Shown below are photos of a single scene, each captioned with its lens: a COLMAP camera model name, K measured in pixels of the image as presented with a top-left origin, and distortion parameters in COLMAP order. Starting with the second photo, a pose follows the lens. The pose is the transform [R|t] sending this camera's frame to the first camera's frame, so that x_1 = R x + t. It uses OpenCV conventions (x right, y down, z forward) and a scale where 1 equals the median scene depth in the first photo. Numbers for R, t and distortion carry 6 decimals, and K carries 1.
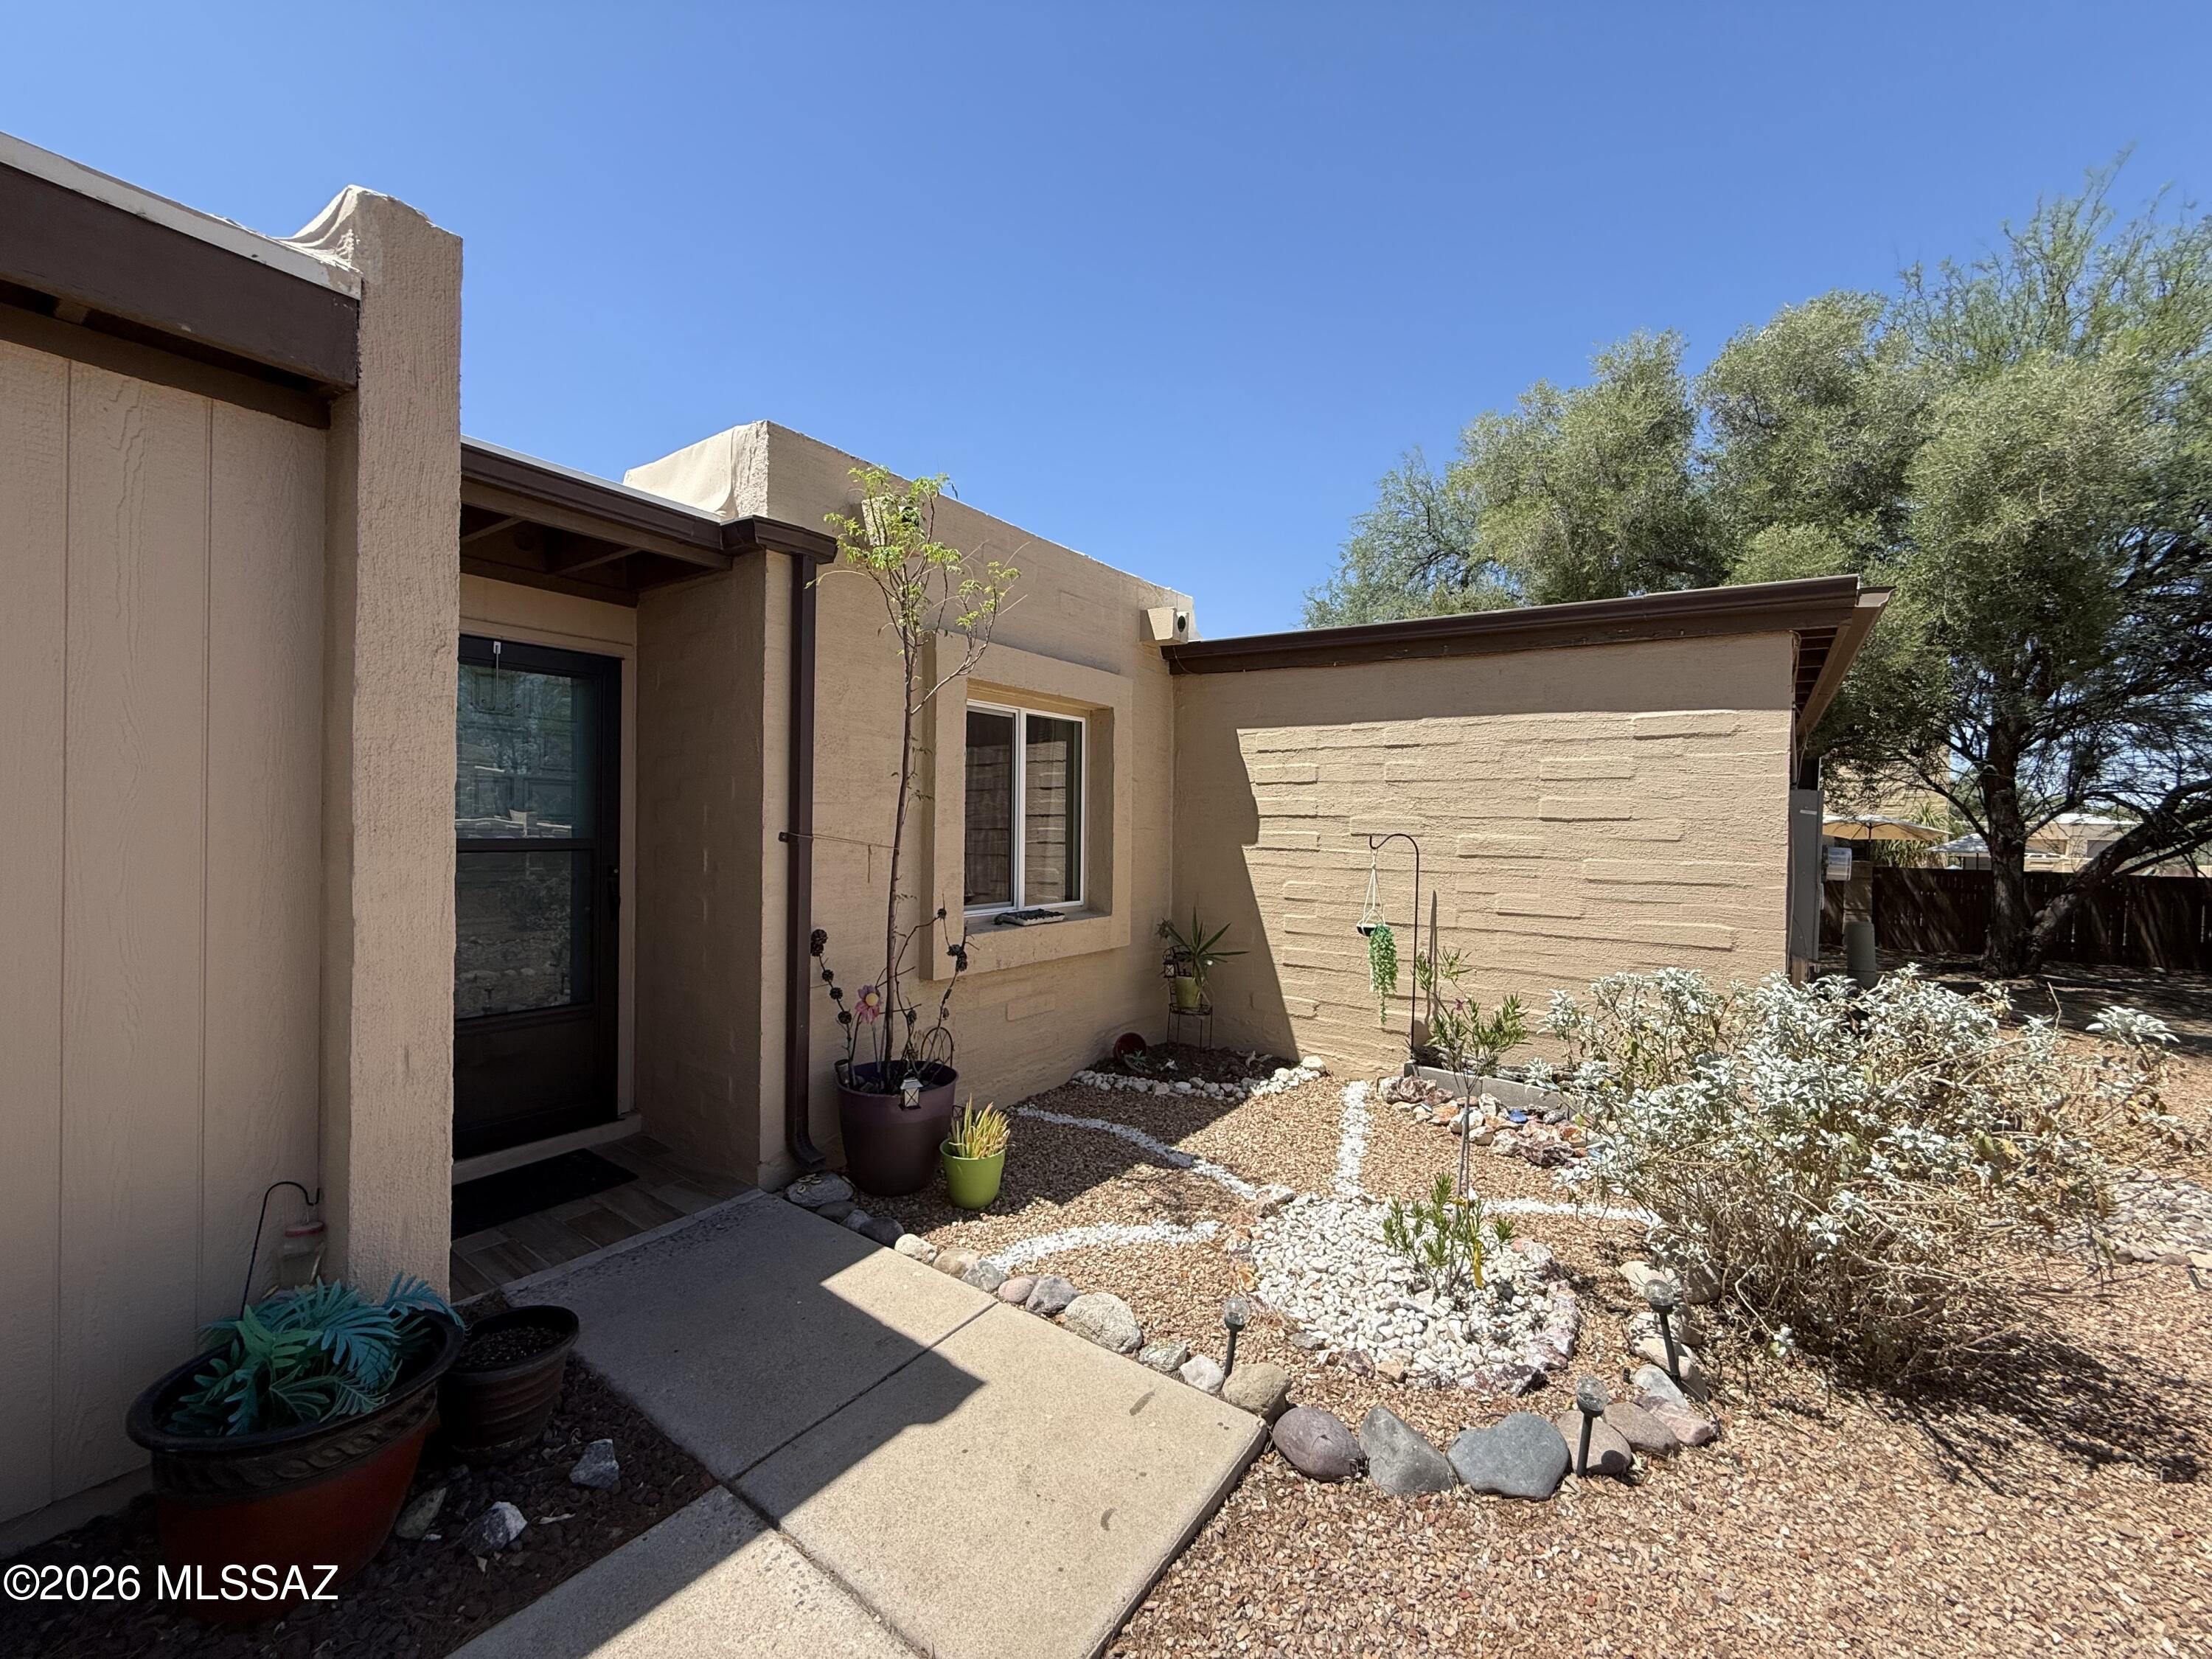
lens RADIAL K [[881.1, 0, 1099.8], [0, 881.1, 839.0], [0, 0, 1]] dist [0.000702, -0.001071]
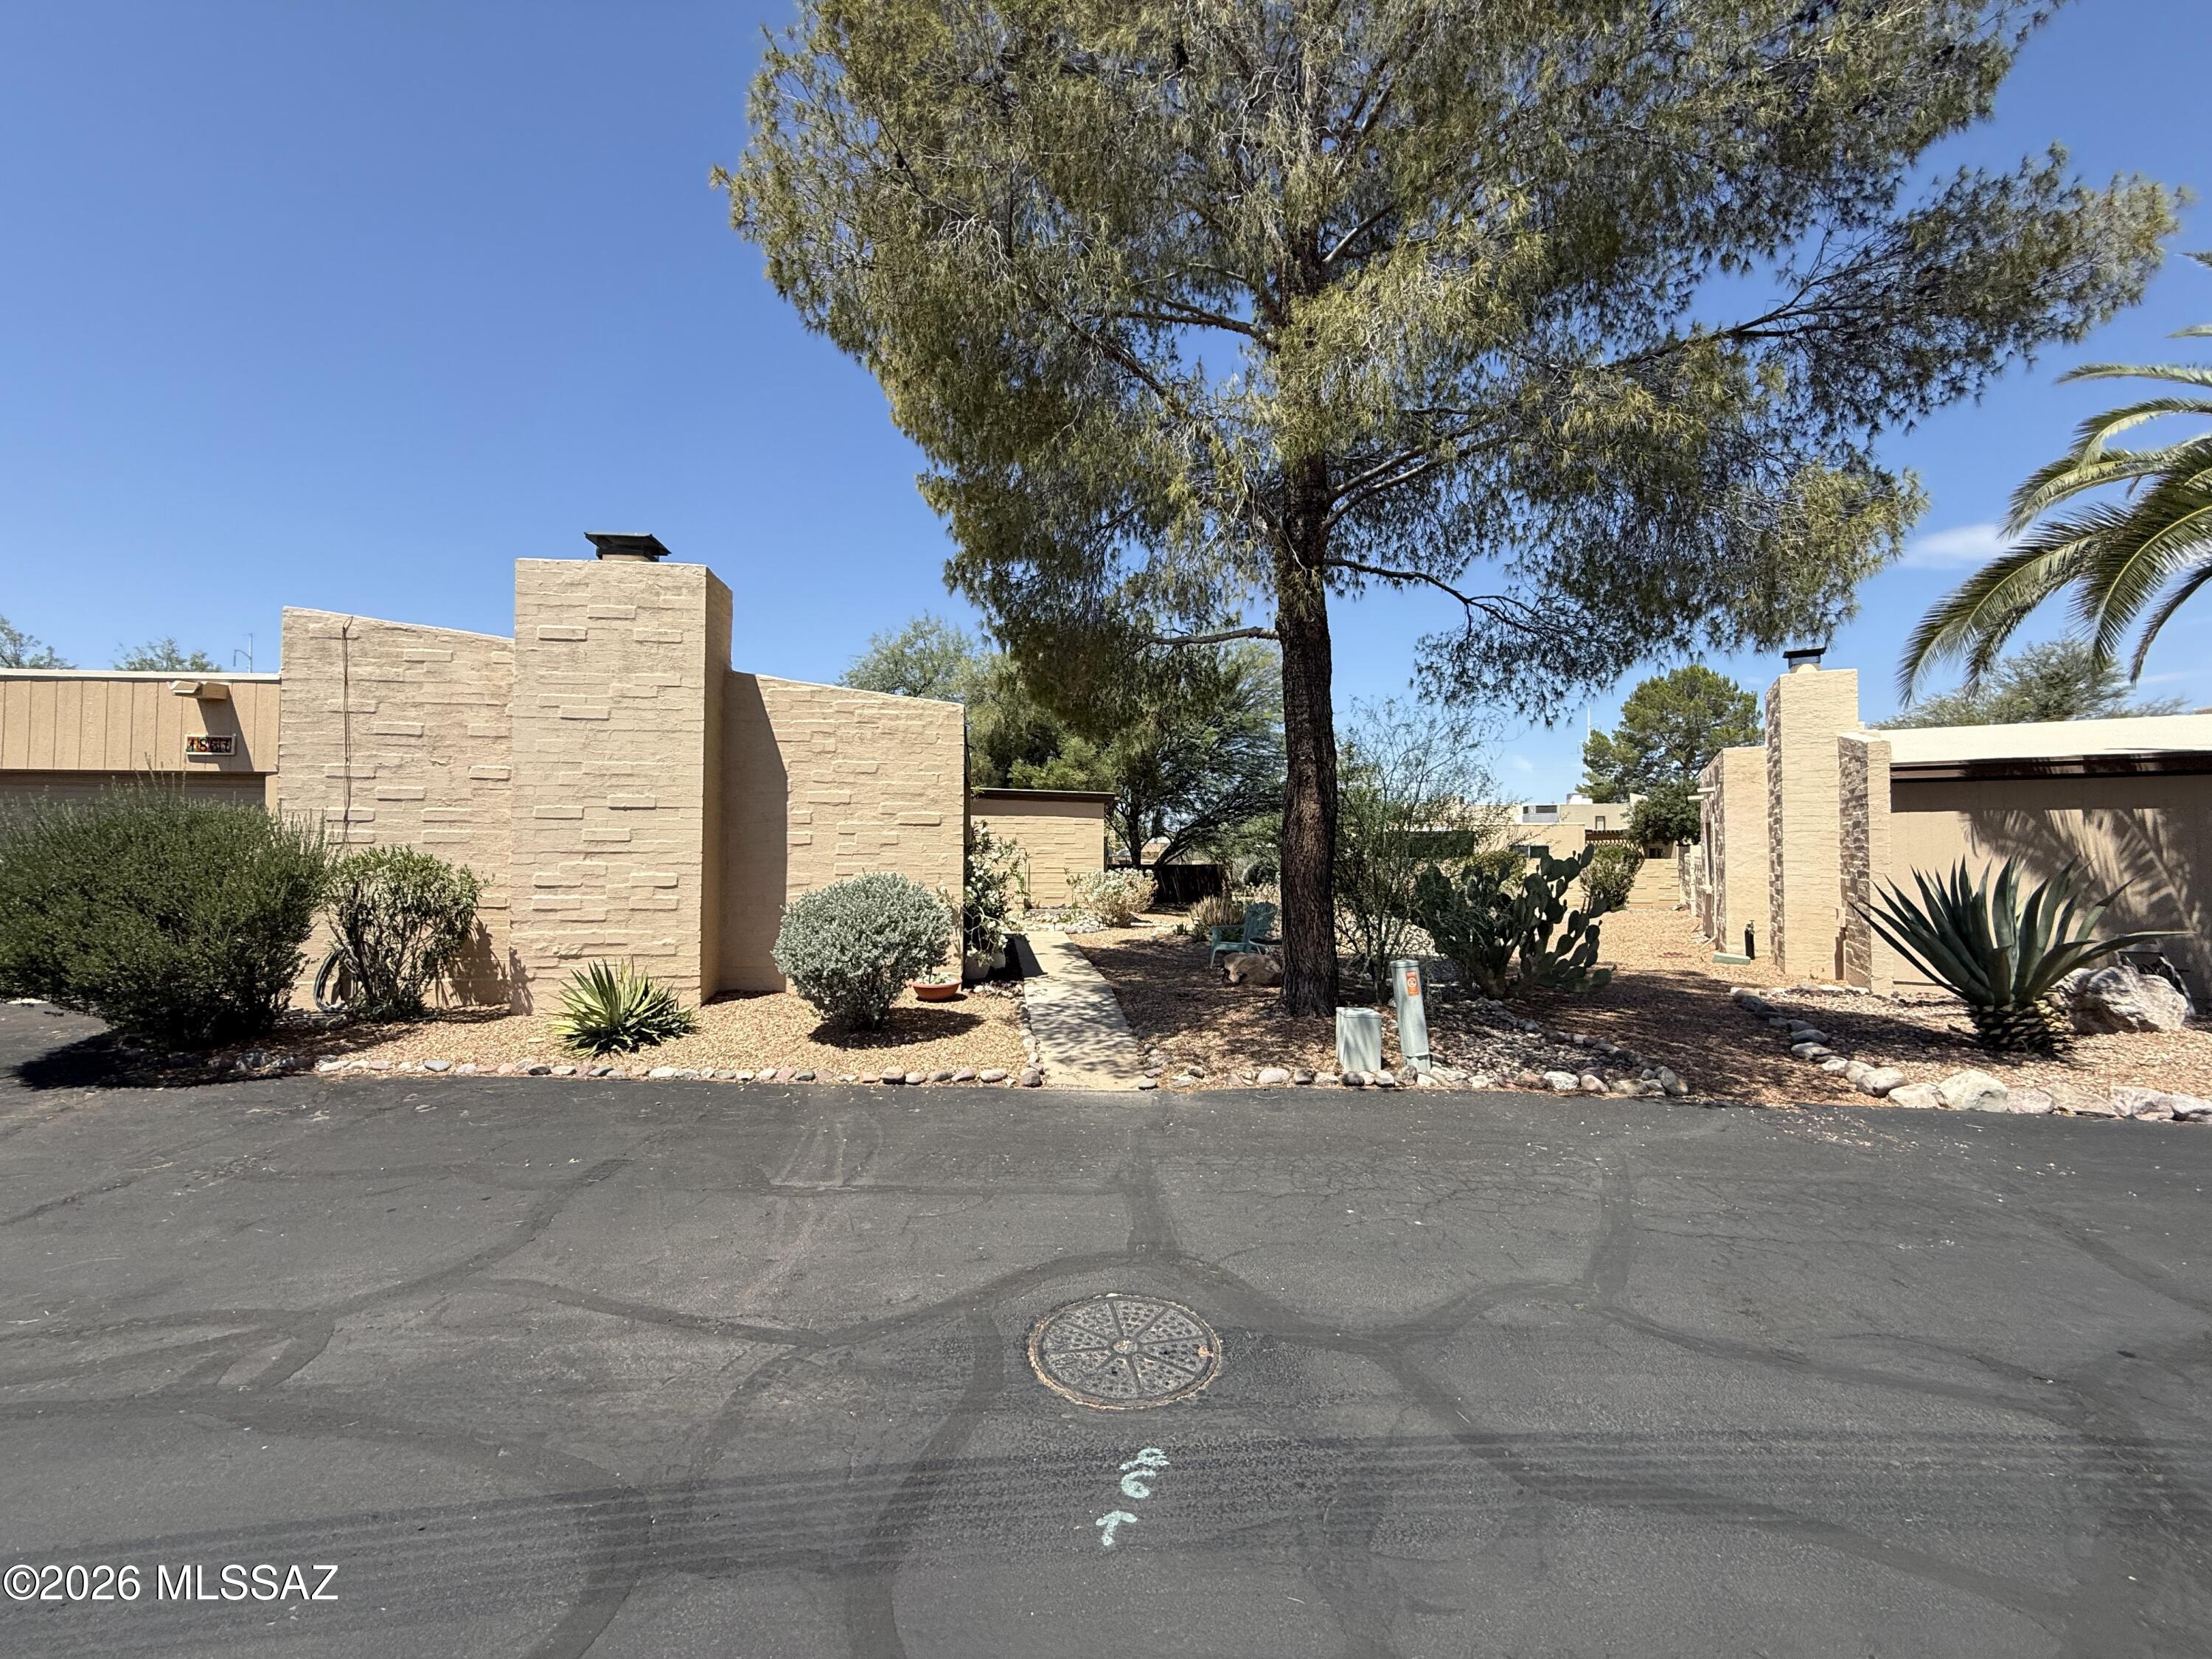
lens RADIAL K [[881.1, 0, 1104.0], [0, 881.1, 833.6], [0, 0, 1]] dist [0.000702, -0.001071]
pose [[0.721019, -0.002973, 0.692909, -0.809275], [0.025031, 0.999450, -0.021758, 0.008424], [-0.692464, 0.033032, 0.720696, -0.777830]]
